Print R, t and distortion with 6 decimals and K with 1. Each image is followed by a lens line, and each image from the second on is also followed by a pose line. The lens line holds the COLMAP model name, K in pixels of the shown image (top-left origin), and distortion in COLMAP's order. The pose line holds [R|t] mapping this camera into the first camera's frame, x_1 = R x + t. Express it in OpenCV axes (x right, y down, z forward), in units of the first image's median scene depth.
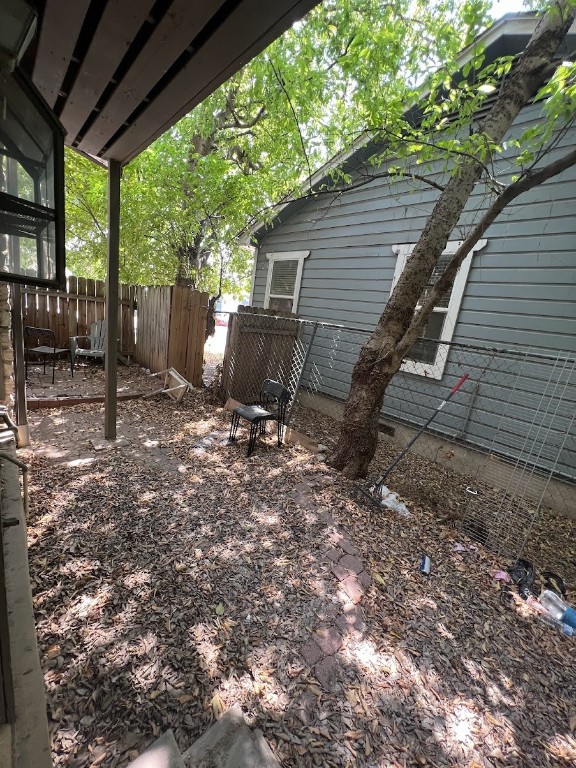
lens RADIAL K [[309.6, 0, 287.7], [0, 309.6, 385.5], [0, 0, 1]] dist [-0.001948, 0.000098]
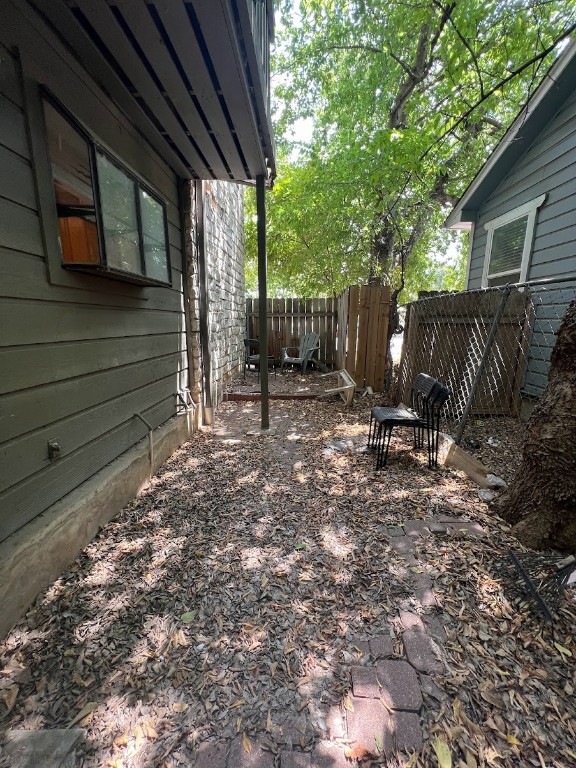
lens RADIAL K [[309.6, 0, 286.0], [0, 309.6, 384.3], [0, 0, 1]] dist [-0.001948, 0.000098]
pose [[0.701305, 0.006459, -0.712832, 0.268202], [-0.057224, 0.997242, -0.047262, 0.067068], [0.710561, 0.073937, 0.699740, 0.280208]]
